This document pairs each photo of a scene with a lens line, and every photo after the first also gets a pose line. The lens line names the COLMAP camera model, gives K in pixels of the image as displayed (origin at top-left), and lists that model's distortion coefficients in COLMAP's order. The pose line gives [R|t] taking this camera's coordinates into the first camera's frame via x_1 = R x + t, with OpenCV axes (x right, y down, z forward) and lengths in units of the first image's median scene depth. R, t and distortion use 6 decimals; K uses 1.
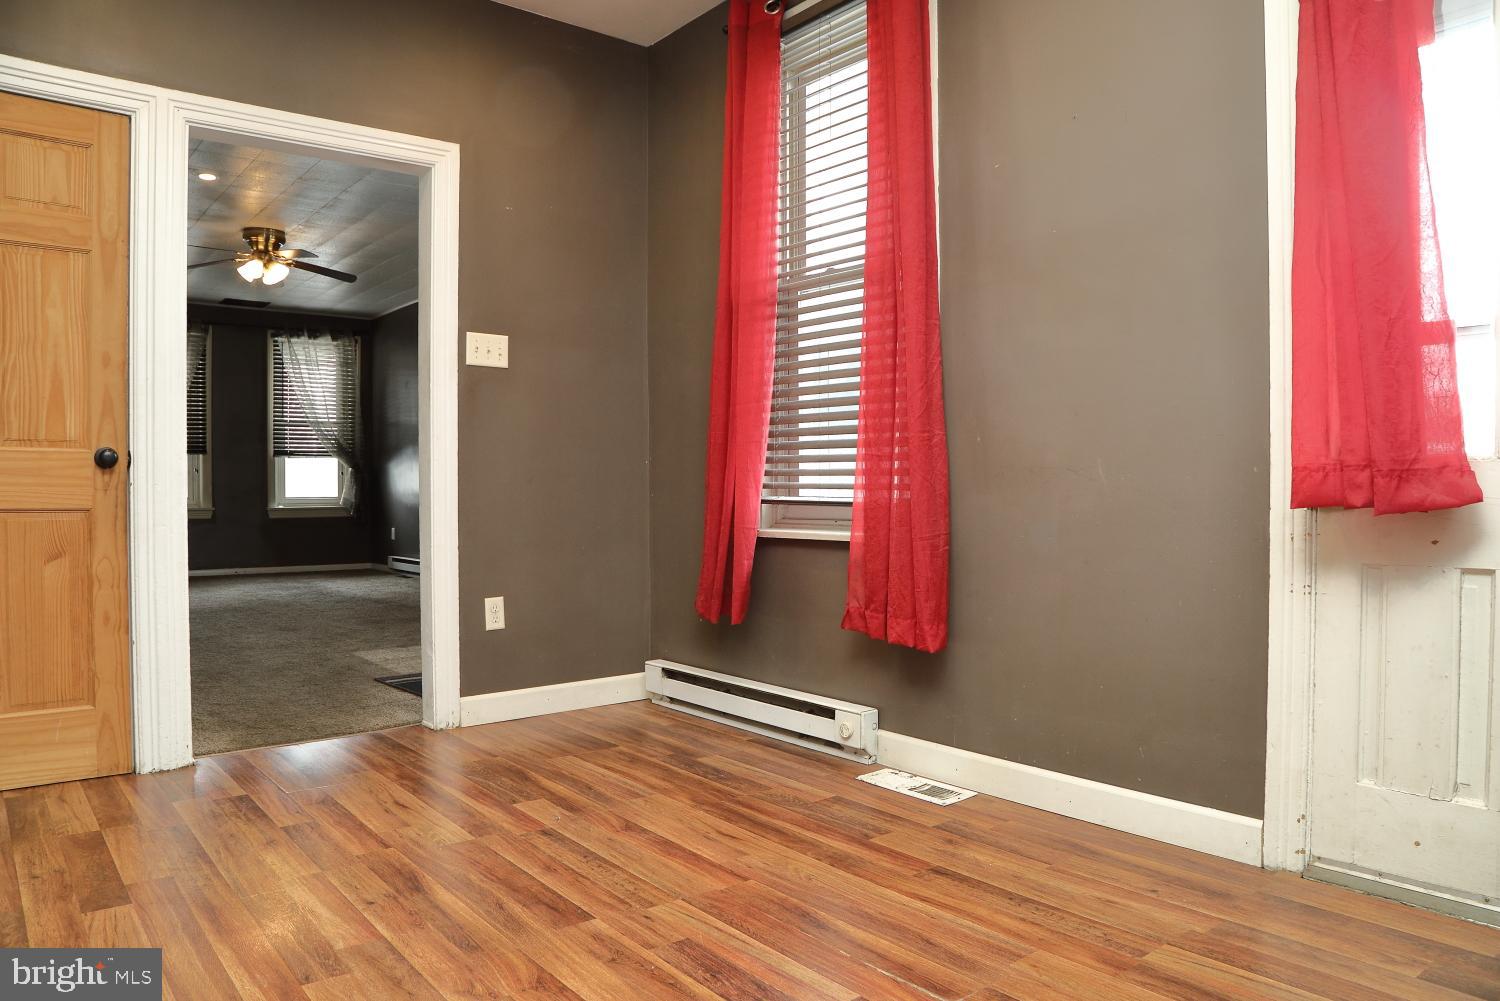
lens RADIAL K [[1011.7, 0, 774.4], [0, 1011.7, 523.2], [0, 0, 1]] dist [-0.167388, 0.095717]
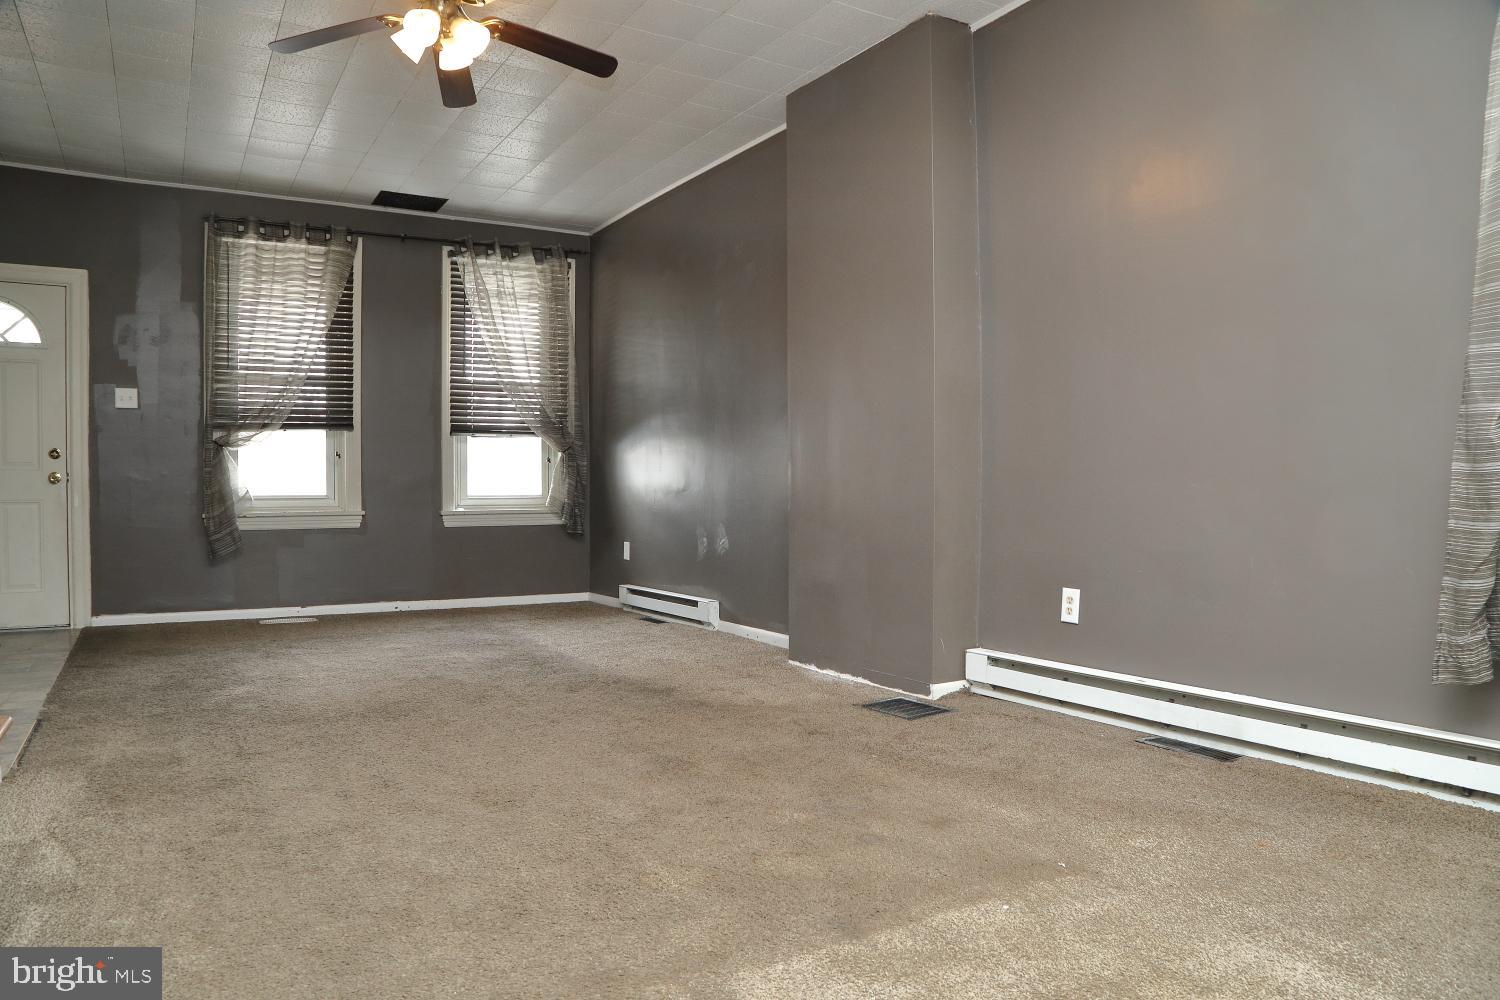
lens RADIAL K [[1030.6, 0, 750.0], [0, 1030.6, 500.0], [0, 0, 1]] dist [-0.106871, 0.054724]
pose [[0.983529, 0.000226, -0.180752, -0.183868], [-0.003339, 0.999851, -0.016921, -0.012110], [0.180721, 0.017246, 0.983383, 0.344518]]
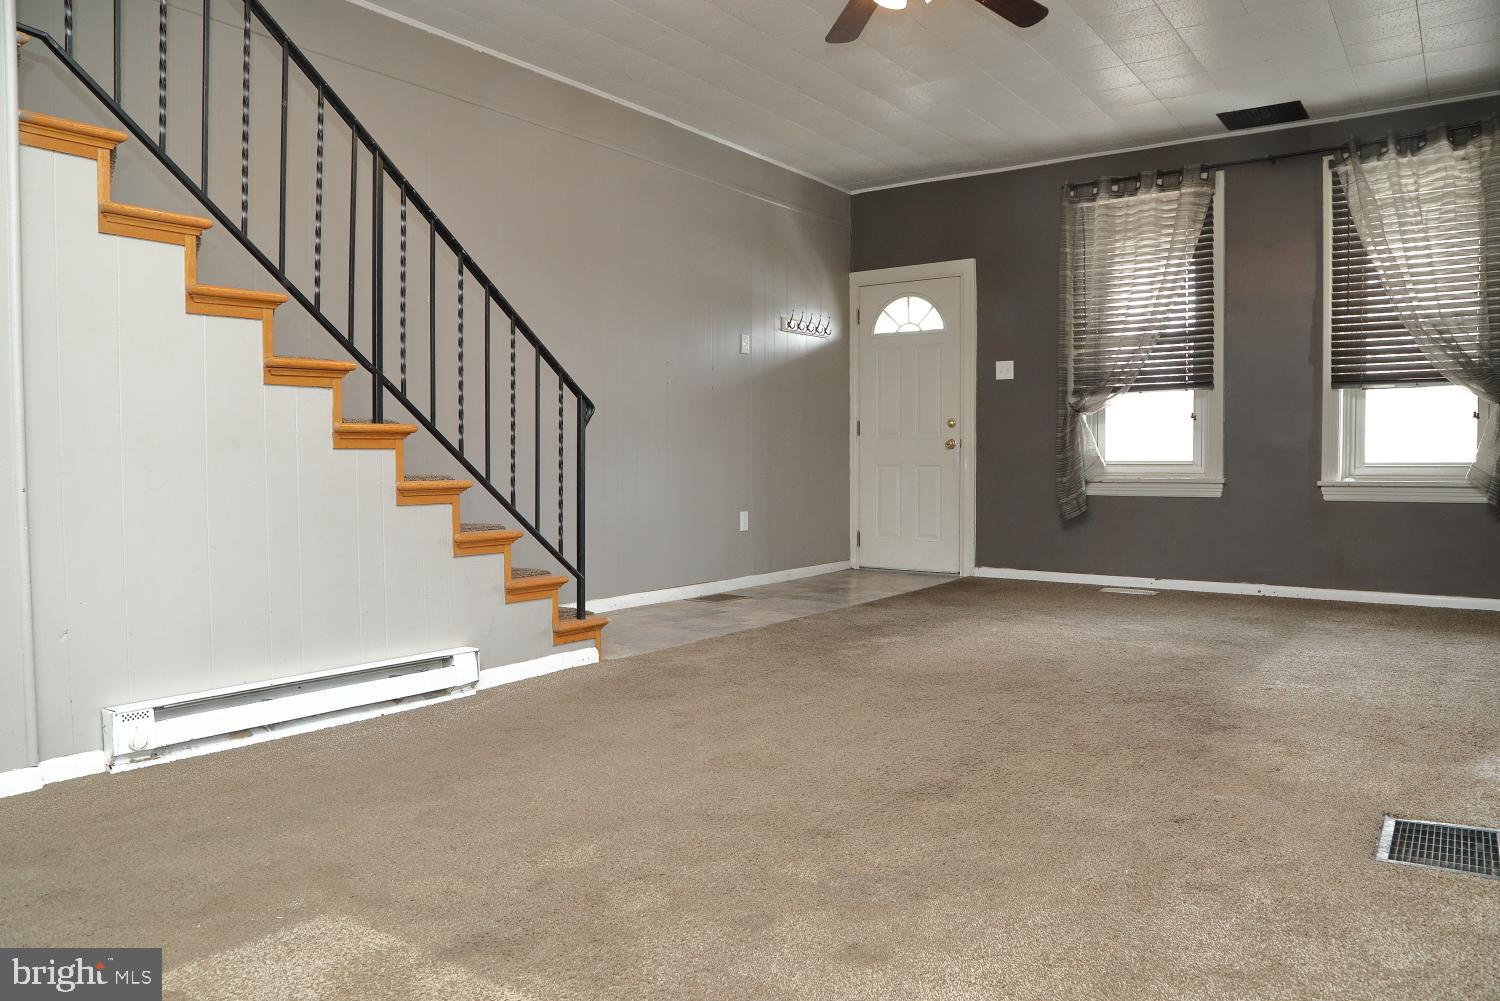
lens RADIAL K [[1044.1, 0, 727.9], [0, 1044.1, 509.7], [0, 0, 1]] dist [-0.121715, 0.057963]
pose [[0.213404, 0.044847, -0.975934, -0.033526], [-0.027640, 0.998823, 0.039854, -0.013048], [0.976573, 0.018470, 0.214392, 0.545693]]
